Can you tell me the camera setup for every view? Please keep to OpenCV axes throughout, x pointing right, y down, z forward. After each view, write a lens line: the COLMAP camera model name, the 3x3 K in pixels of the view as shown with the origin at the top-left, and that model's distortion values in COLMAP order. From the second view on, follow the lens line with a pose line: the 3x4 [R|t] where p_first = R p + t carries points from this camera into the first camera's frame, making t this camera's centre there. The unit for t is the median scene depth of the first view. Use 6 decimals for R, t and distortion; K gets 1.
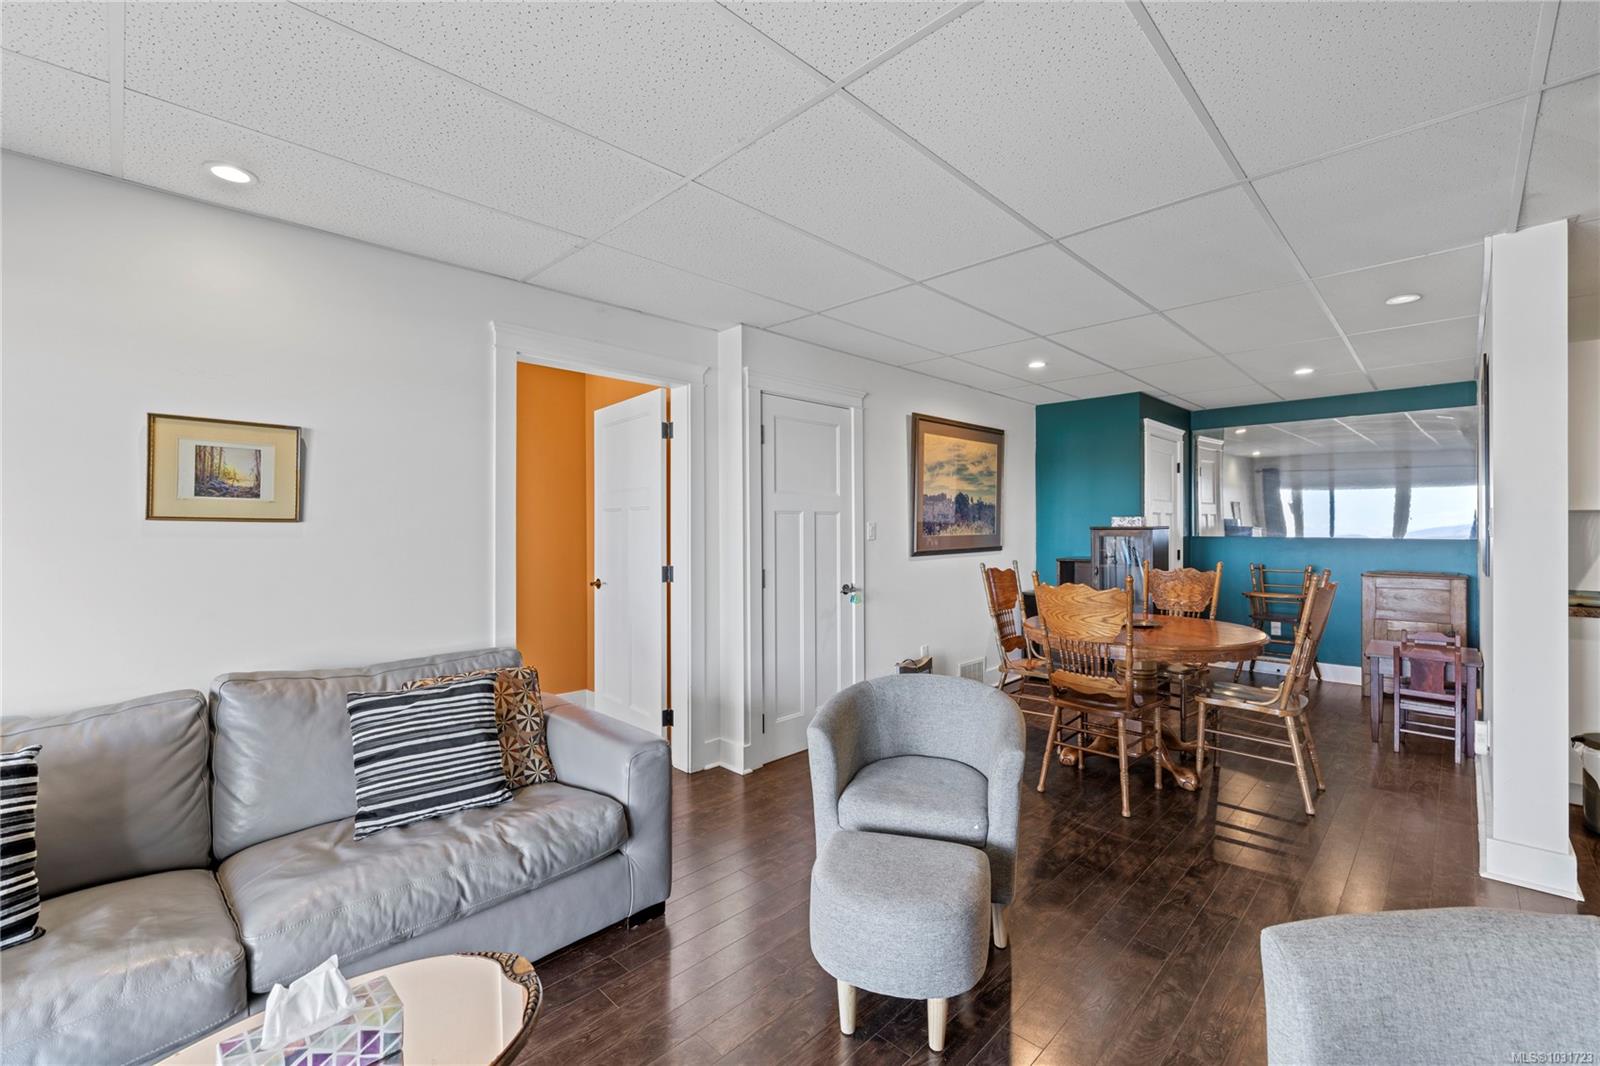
lens RADIAL K [[676.4, 0, 810.0], [0, 676.4, 531.4], [0, 0, 1]] dist [-0.001172, -0.000288]
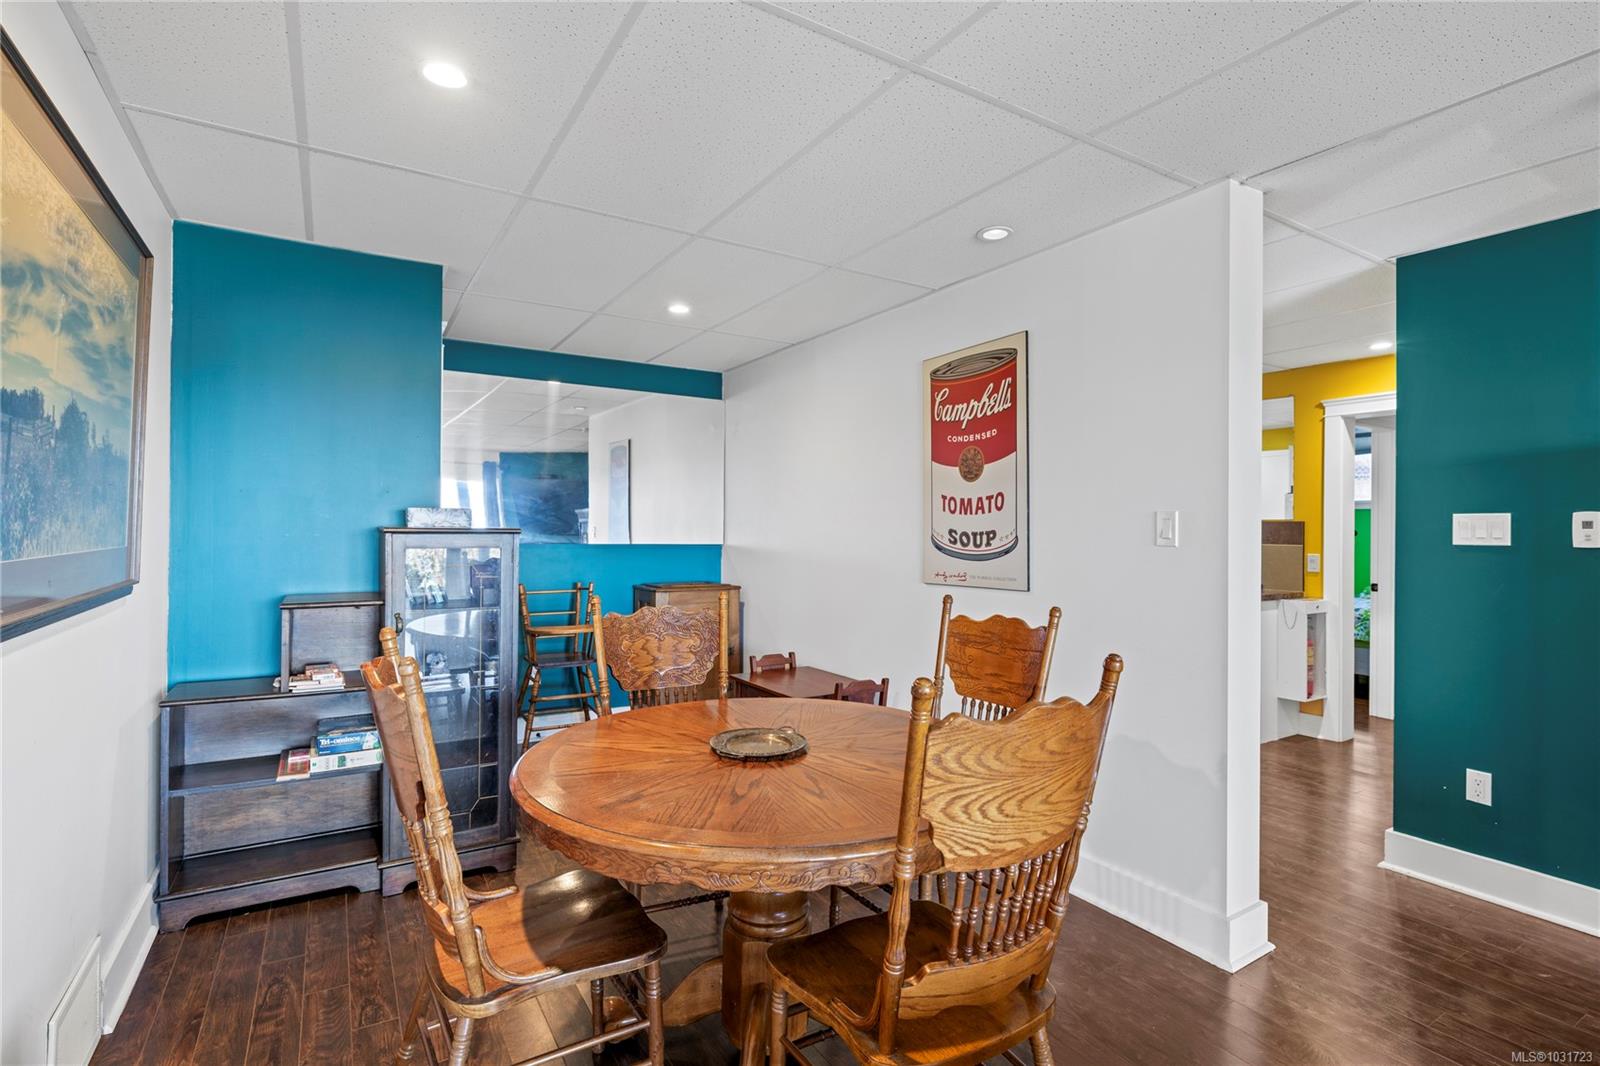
lens RADIAL K [[761.1, 0, 800.0], [0, 761.1, 533.0], [0, 0, 1]] dist [-0.001525, -0.000040]
pose [[0.242579, -0.000559, 0.970131, -0.008642], [-0.001728, 0.999998, 0.001008, -0.004461], [-0.970130, -0.001921, 0.242578, 0.704548]]
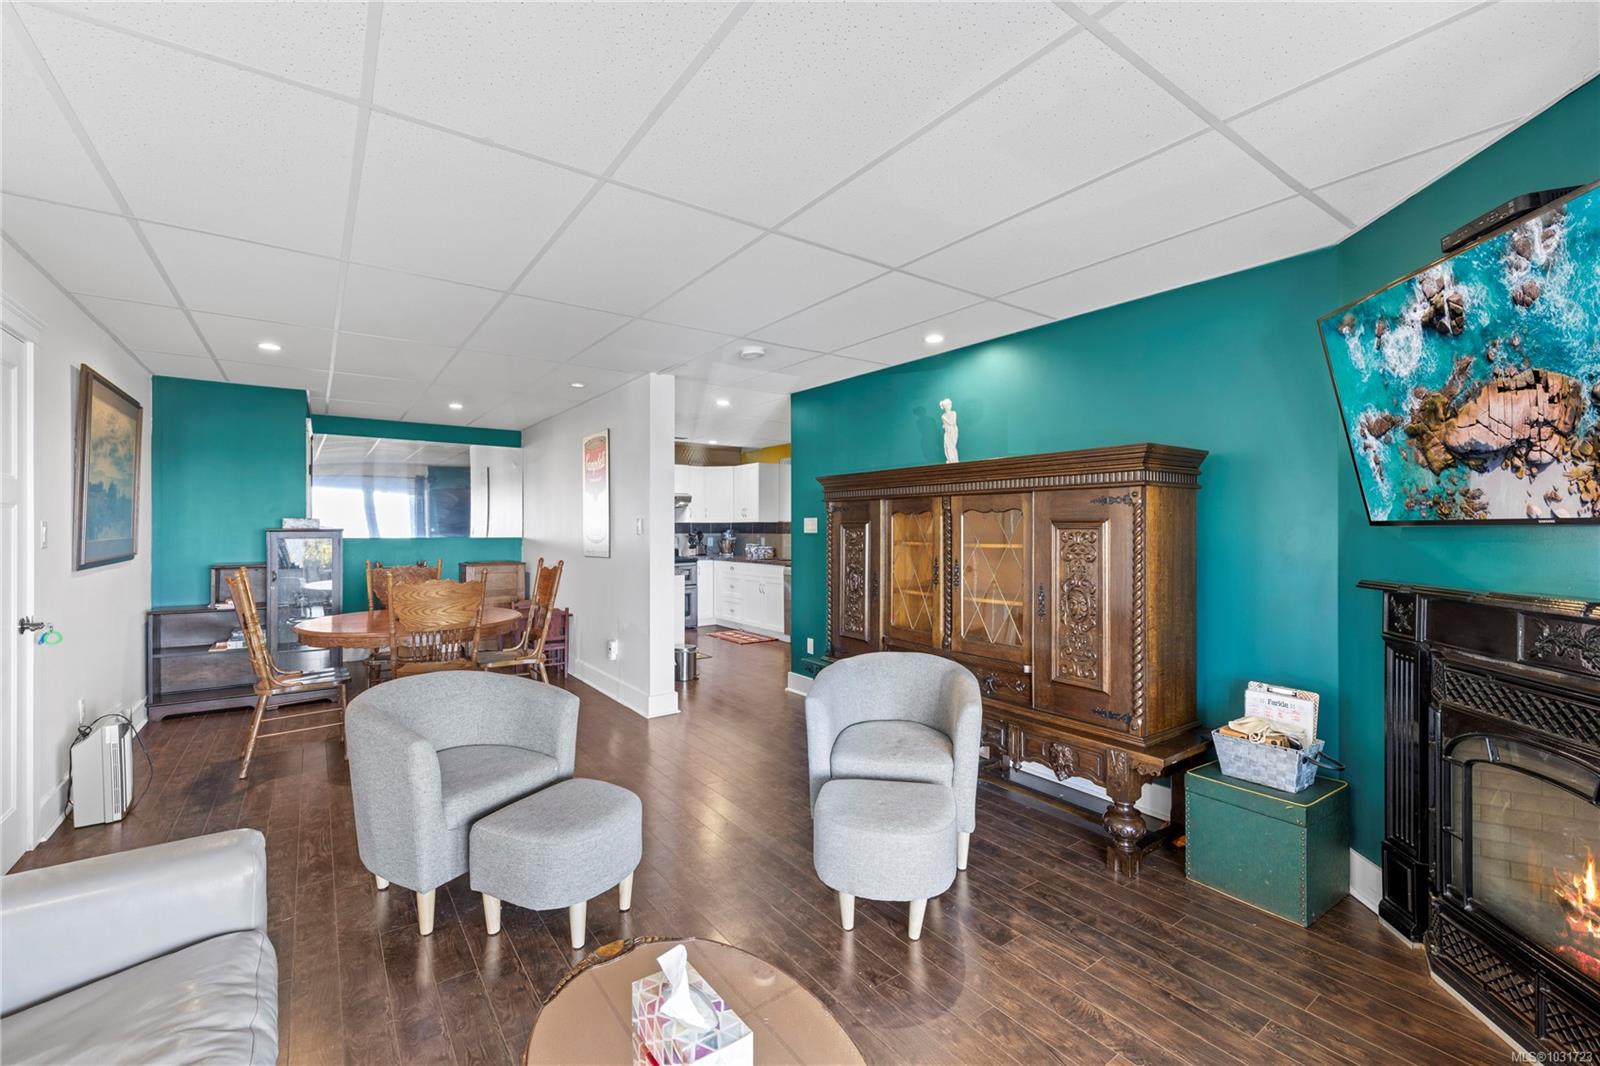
lens RADIAL K [[676.4, 0, 810.0], [0, 676.4, 531.4], [0, 0, 1]] dist [-0.001172, -0.000288]
pose [[0.163611, -0.003366, 0.986519, -0.416561], [0.005907, 0.999980, 0.002432, -0.000735], [-0.986507, 0.005429, 0.163628, 0.150215]]
